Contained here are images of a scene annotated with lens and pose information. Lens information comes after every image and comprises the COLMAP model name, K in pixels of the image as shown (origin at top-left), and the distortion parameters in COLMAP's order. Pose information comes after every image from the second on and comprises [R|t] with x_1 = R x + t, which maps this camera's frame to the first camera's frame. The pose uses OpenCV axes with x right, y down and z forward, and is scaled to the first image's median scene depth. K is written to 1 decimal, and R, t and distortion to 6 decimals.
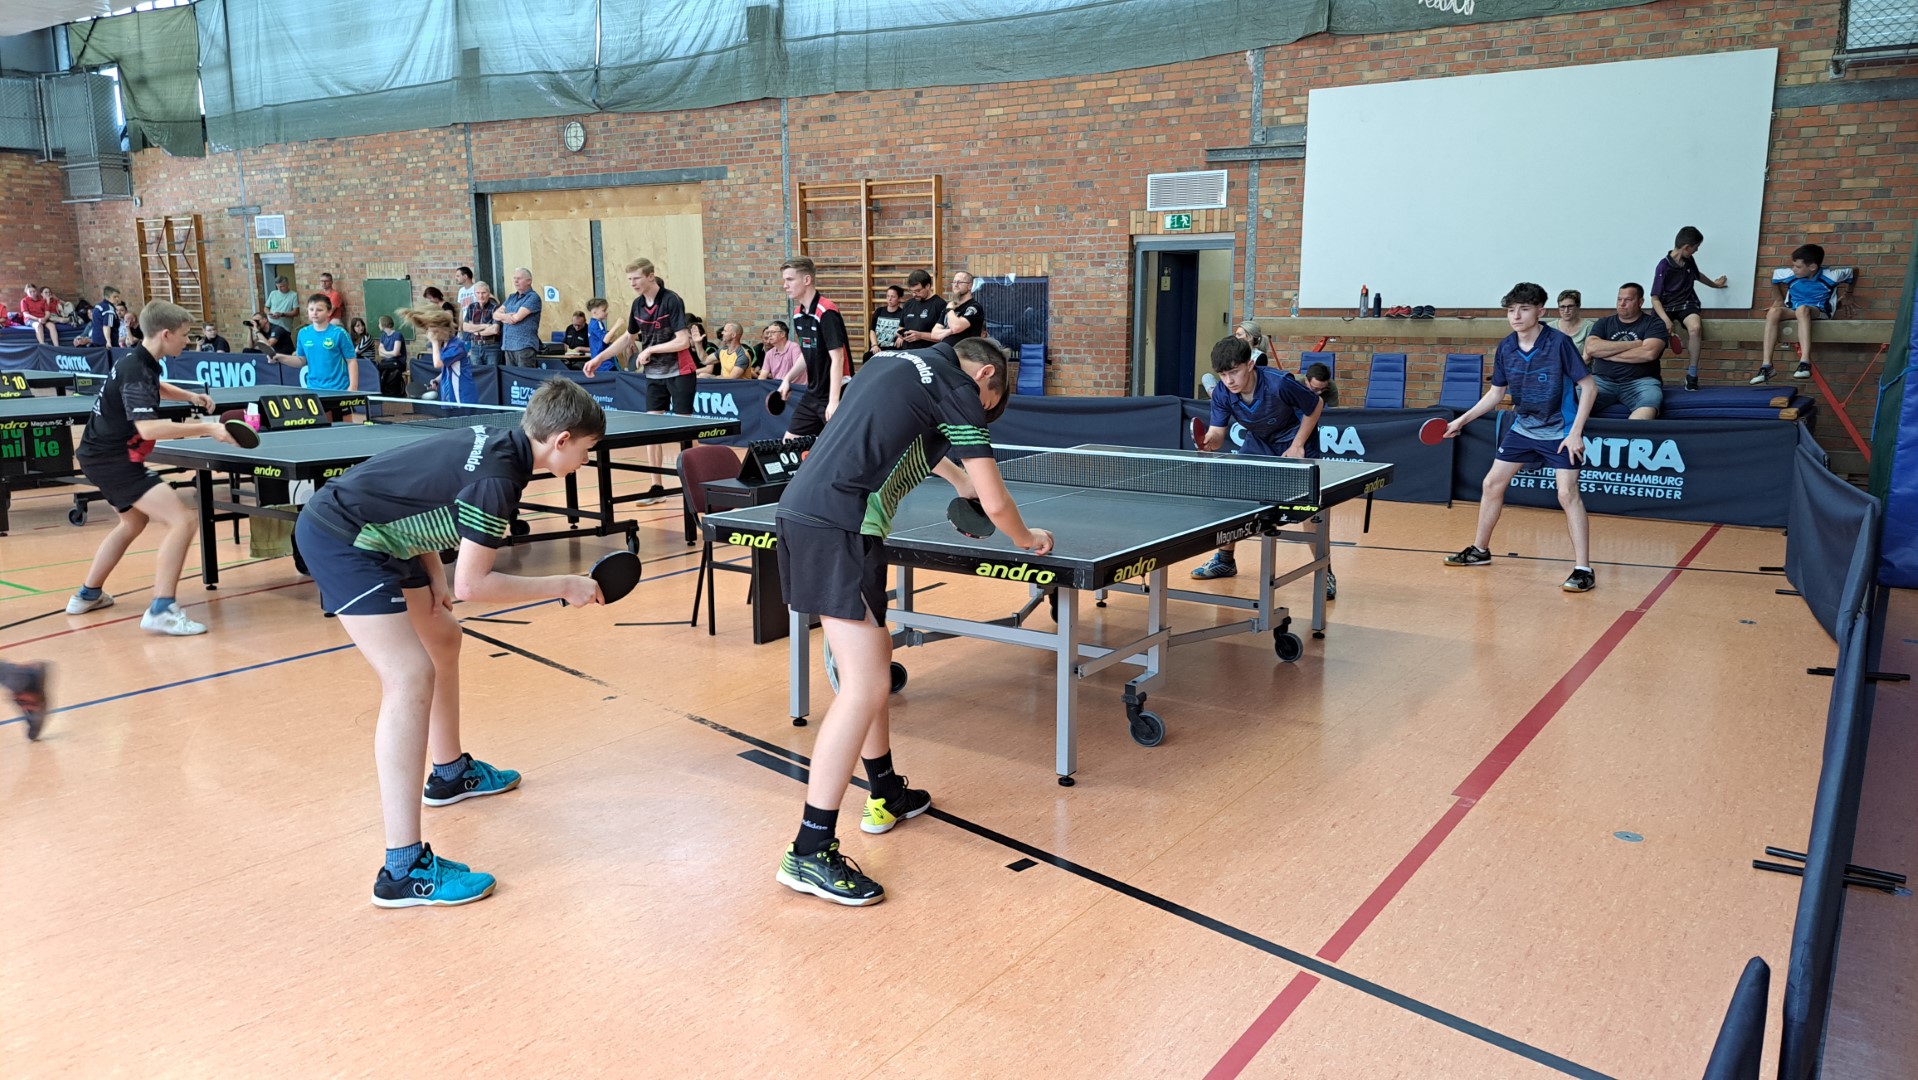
lens RADIAL K [[1372.4, 0, 959.0], [0, 1372.4, 540.0], [0, 0, 1]] dist [0.080692, -0.080409]
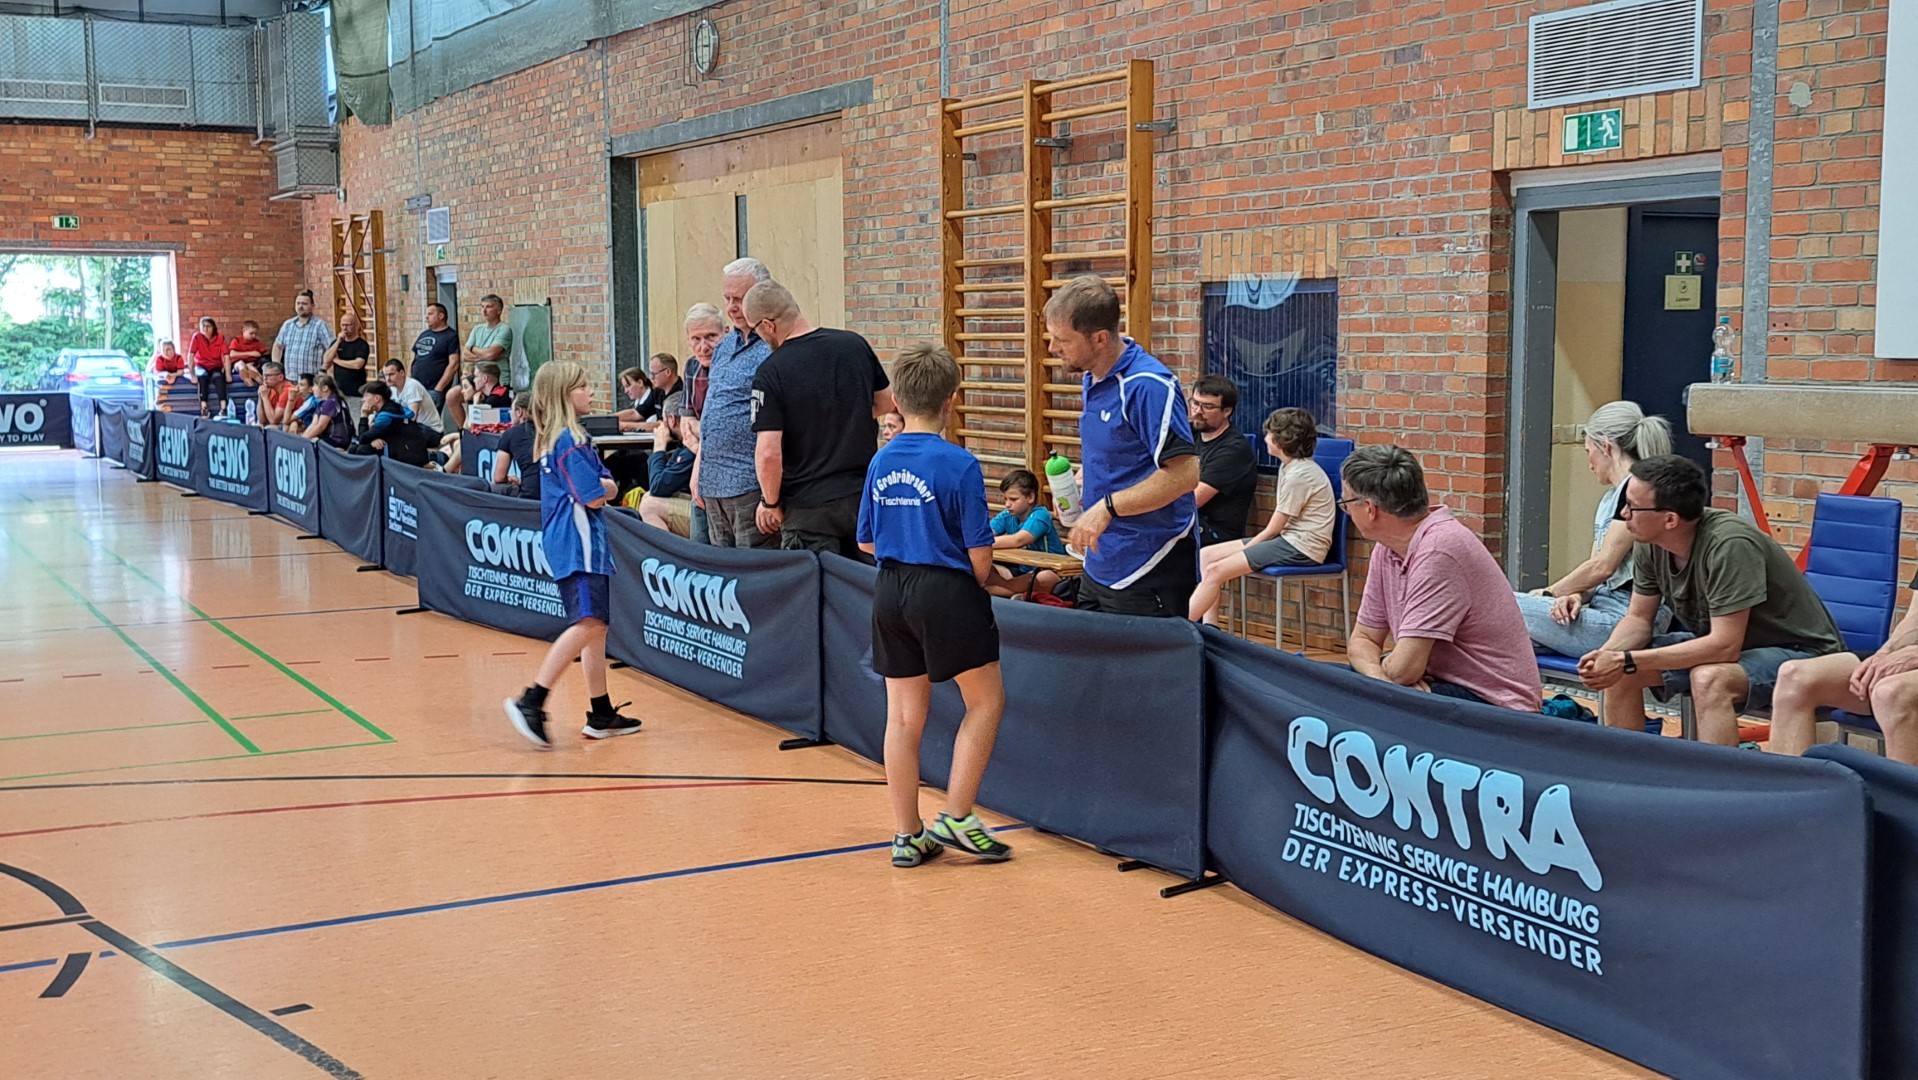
lens RADIAL K [[2089.0, 0, 959.0], [0, 2089.0, 540.0], [0, 0, 1]] dist [0.170460, -0.416020]
pose [[0.895807, 0.044154, -0.442244, 0.249036], [-0.077698, 0.995288, -0.058014, -0.066252], [0.437598, 0.086331, 0.895017, 0.383910]]
